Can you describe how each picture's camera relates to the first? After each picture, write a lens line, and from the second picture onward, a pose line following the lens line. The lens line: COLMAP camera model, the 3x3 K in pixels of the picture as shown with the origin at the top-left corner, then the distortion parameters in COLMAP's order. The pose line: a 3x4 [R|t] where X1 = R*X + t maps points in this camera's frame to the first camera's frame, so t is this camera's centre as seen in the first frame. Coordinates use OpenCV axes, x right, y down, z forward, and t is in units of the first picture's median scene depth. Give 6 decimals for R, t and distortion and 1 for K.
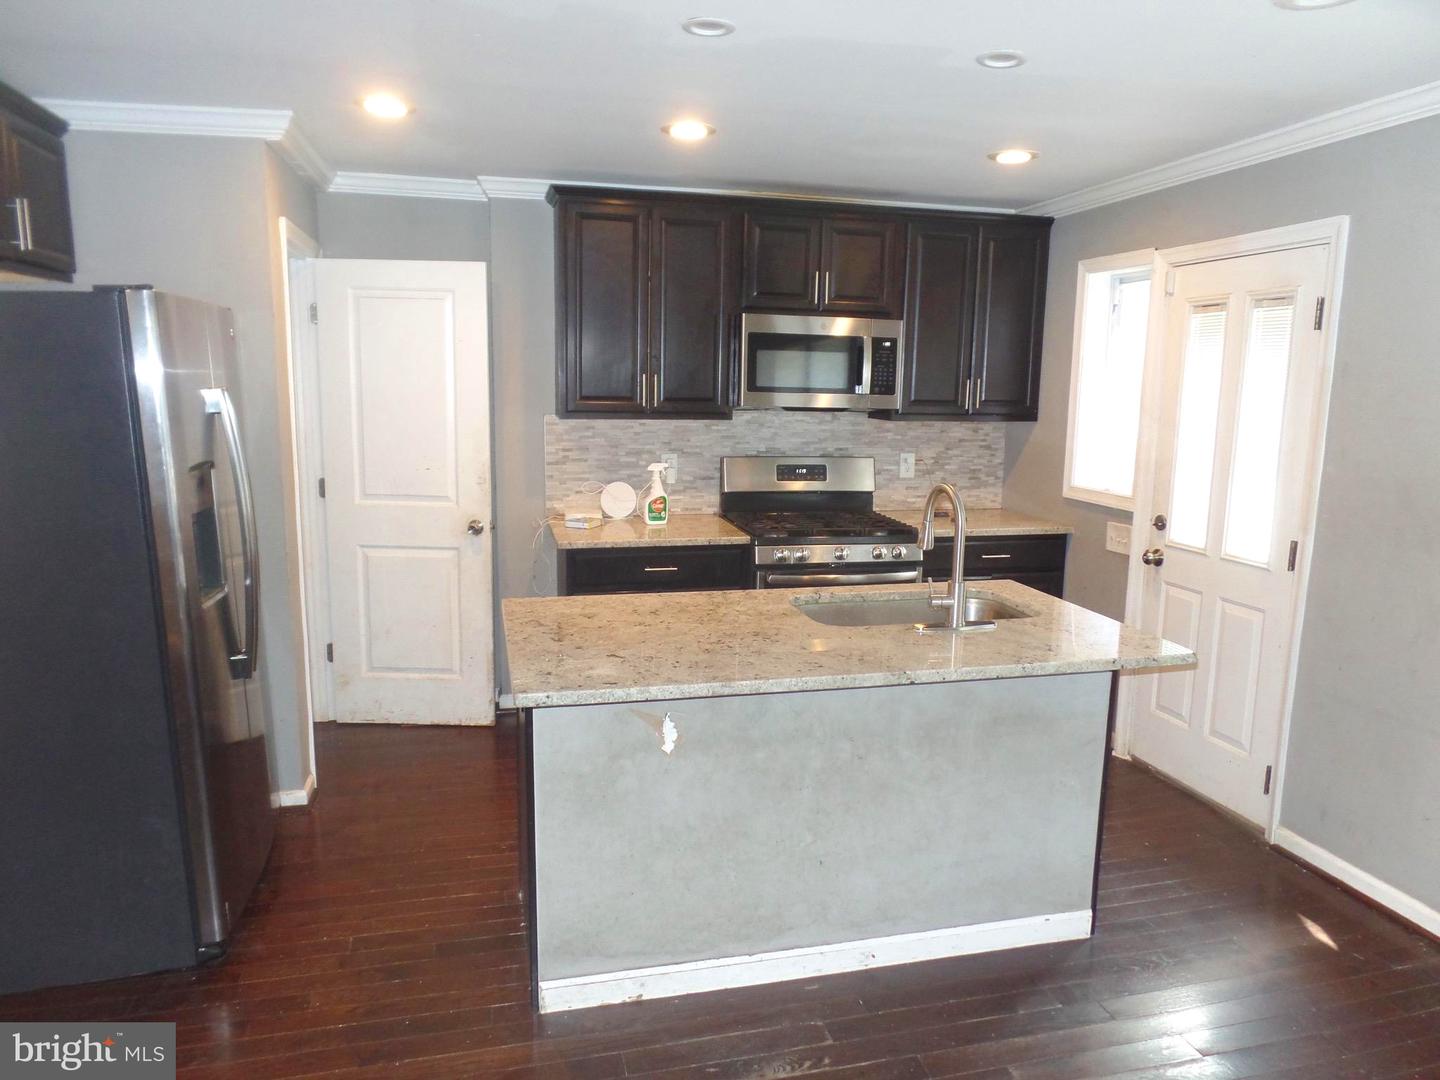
lens RADIAL K [[986.9, 0, 721.3], [0, 986.9, 547.8], [0, 0, 1]] dist [-0.004707, -0.006552]
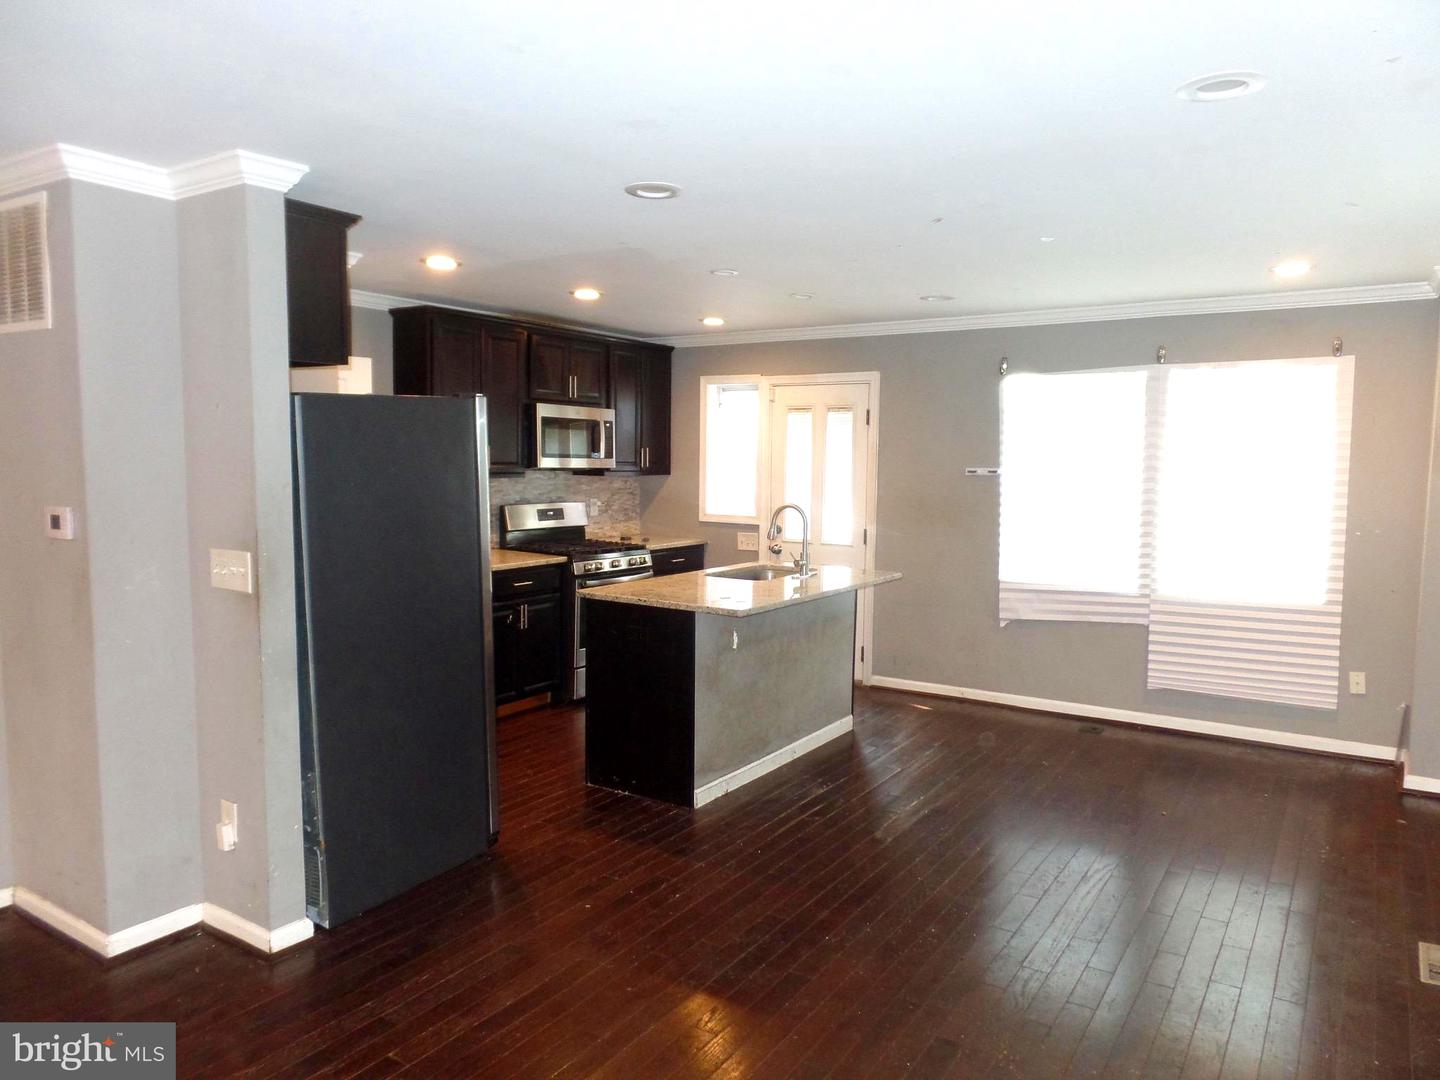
lens RADIAL K [[986.9, 0, 723.1], [0, 986.9, 537.5], [0, 0, 1]] dist [-0.004707, -0.006552]
pose [[0.740116, -0.064104, 0.669417, -0.717544], [0.112906, 0.993161, -0.029725, 0.027608], [-0.662934, 0.097582, 0.742292, -0.214667]]
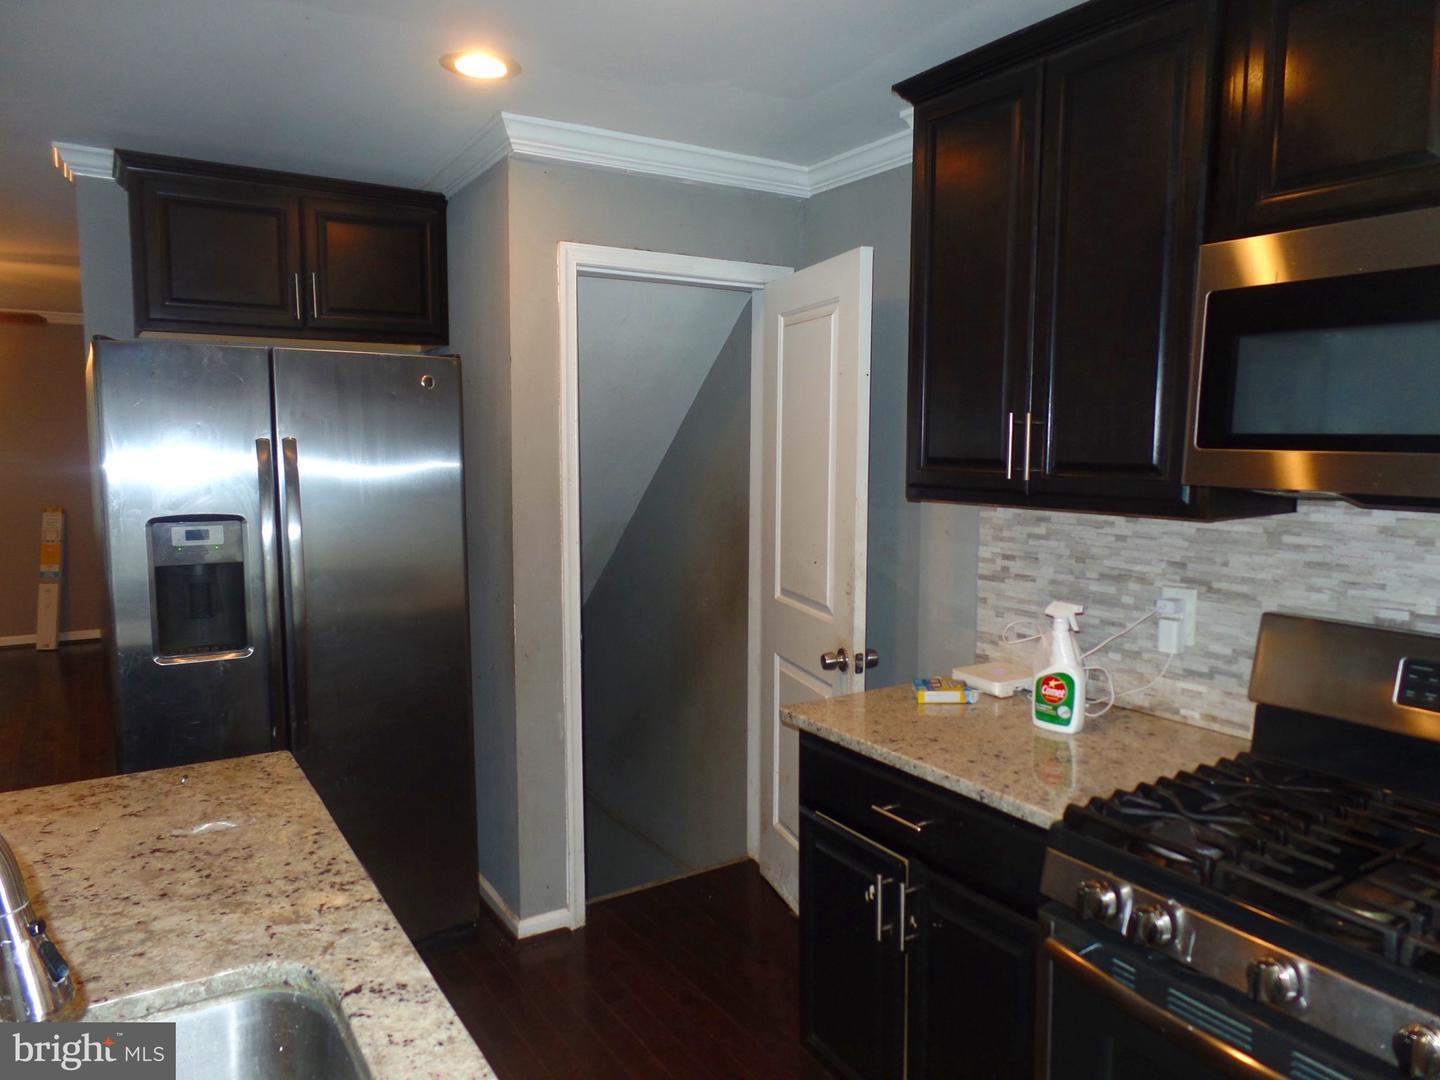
lens RADIAL K [[986.9, 0, 721.4], [0, 986.9, 542.2], [0, 0, 1]] dist [-0.004707, -0.006552]
pose [[0.308103, 0.081251, -0.947877, 0.323794], [-0.158802, 0.986760, 0.032966, -0.102322], [0.938006, 0.140368, 0.316926, 0.690512]]
